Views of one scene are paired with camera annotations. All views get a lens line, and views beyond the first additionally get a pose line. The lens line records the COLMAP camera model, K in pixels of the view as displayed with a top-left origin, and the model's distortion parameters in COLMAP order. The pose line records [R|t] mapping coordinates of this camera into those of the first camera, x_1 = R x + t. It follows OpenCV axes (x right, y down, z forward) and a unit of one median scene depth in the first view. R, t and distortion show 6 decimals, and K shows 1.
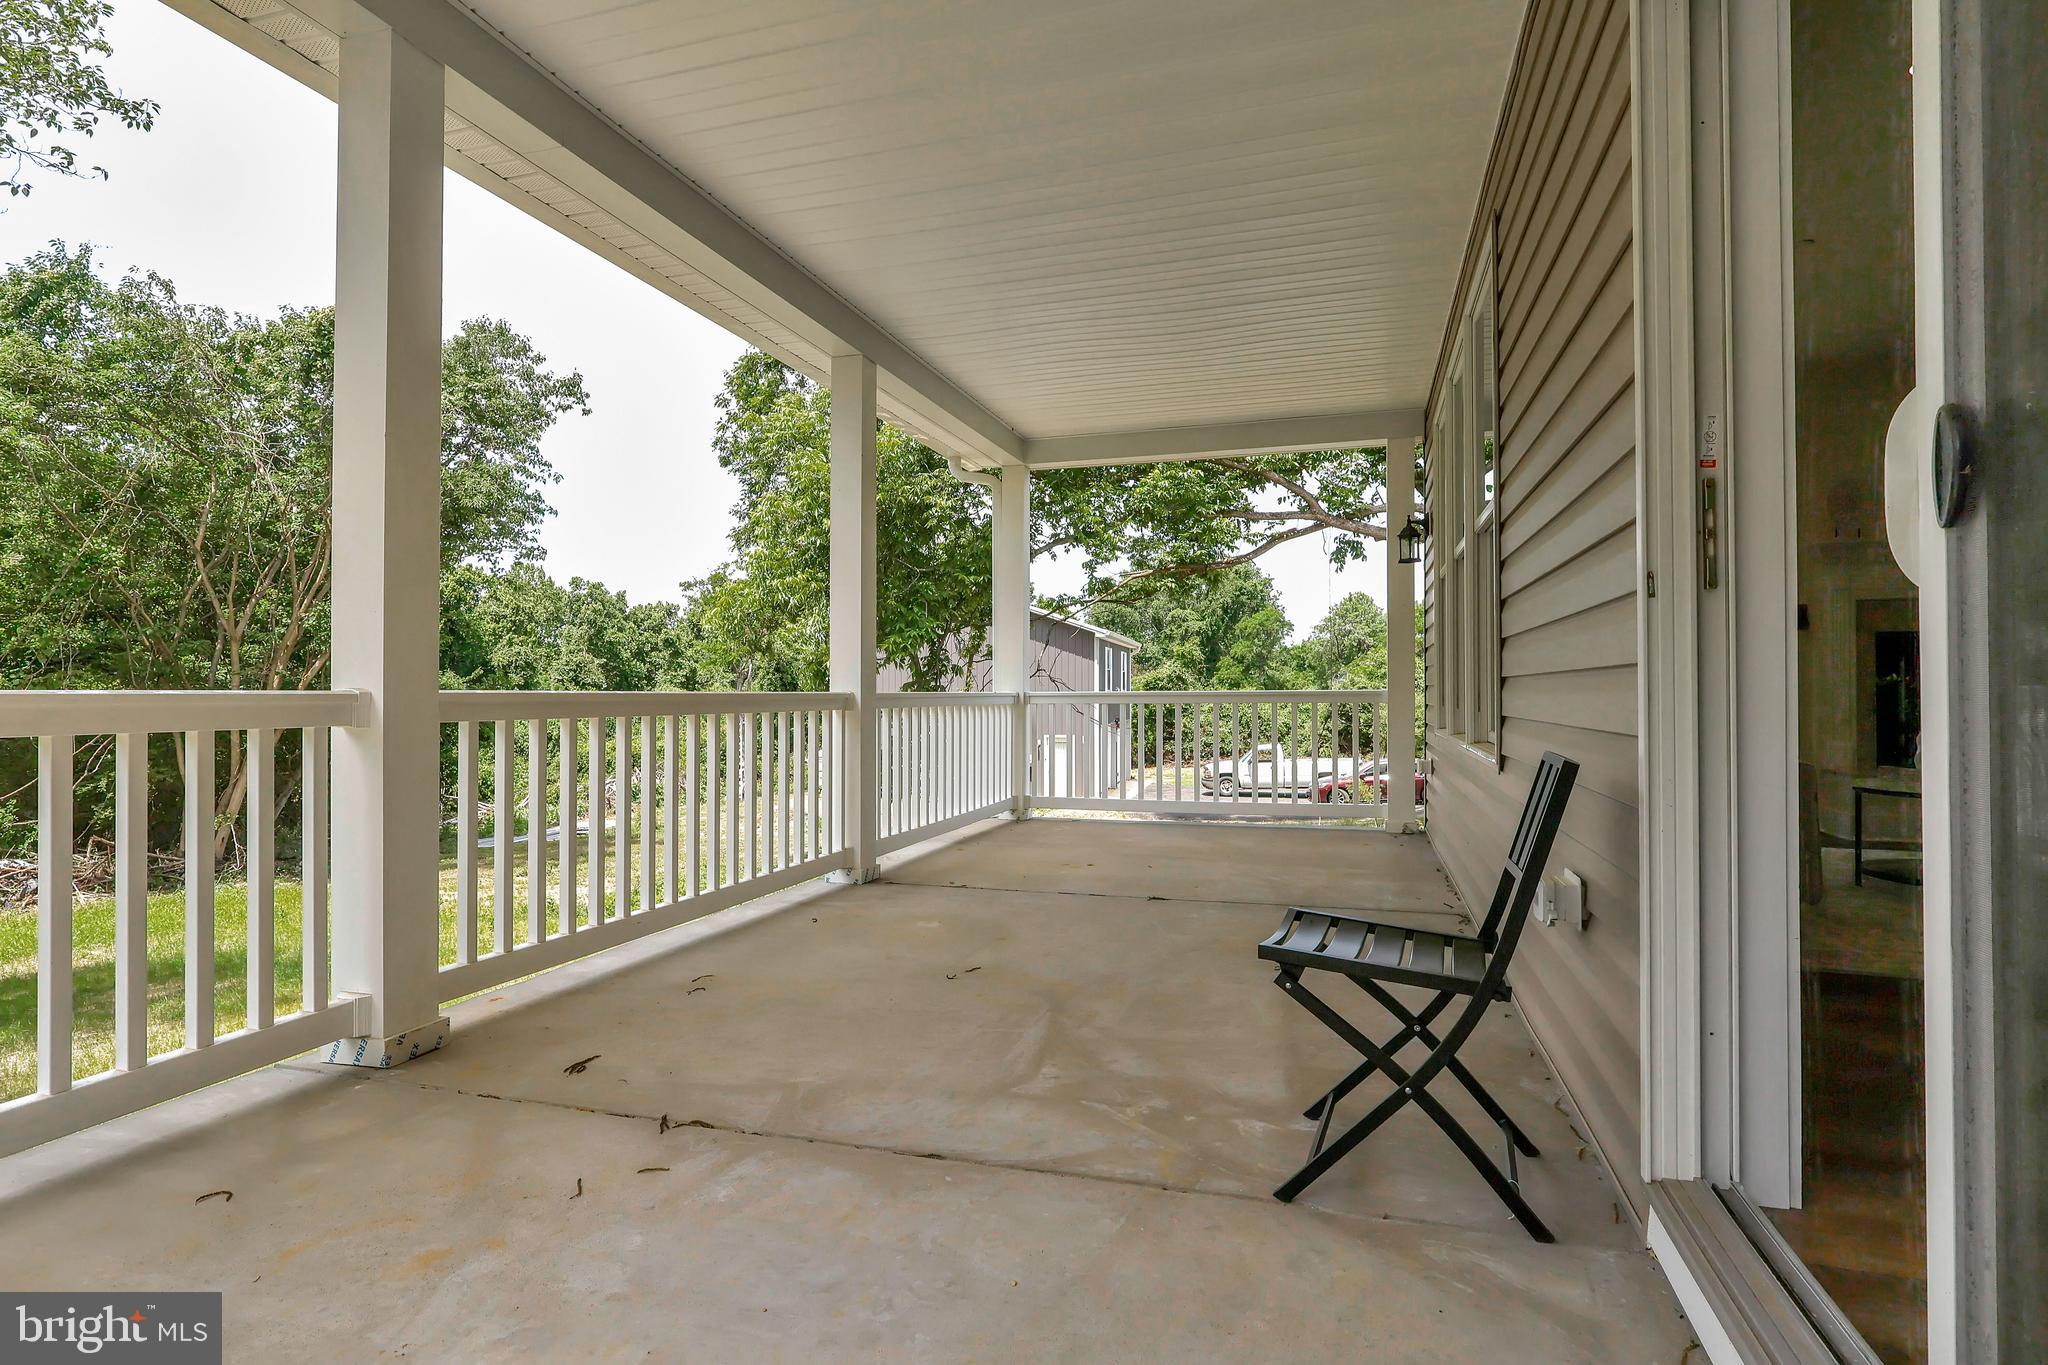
lens RADIAL K [[1048.7, 0, 1024.2], [0, 1048.7, 677.1], [0, 0, 1]] dist [-0.002239, 0.001705]
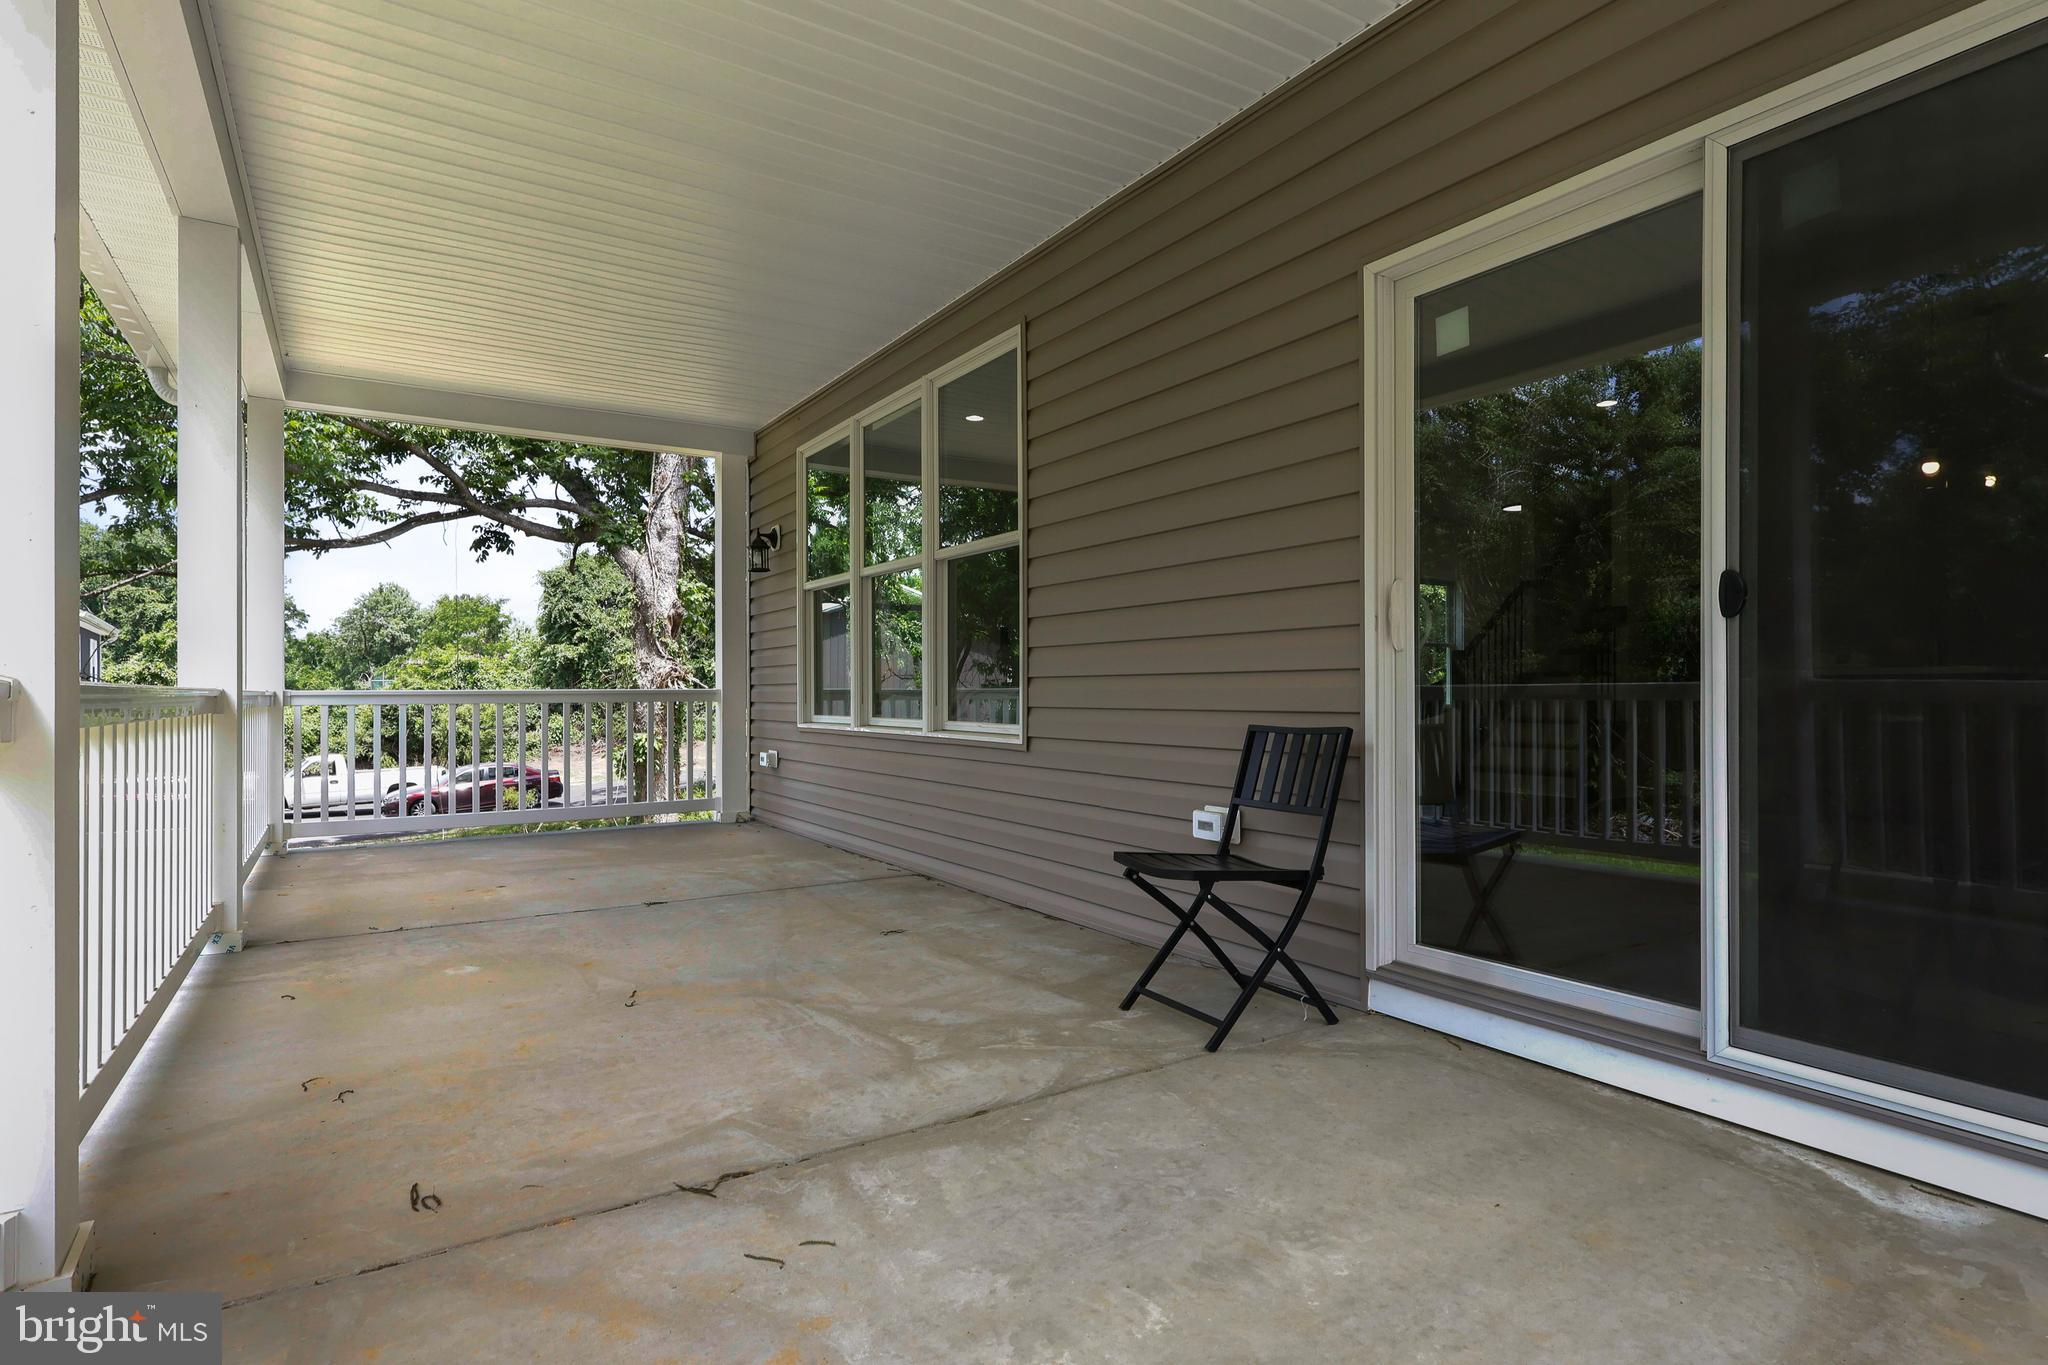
lens RADIAL K [[1048.7, 0, 1023.1], [0, 1048.7, 689.6], [0, 0, 1]] dist [-0.002239, 0.001705]
pose [[0.648575, -0.000303, 0.761151, -0.739803], [-0.007597, 0.999948, 0.006871, 0.009925], [-0.761113, -0.010239, 0.648539, 0.224854]]
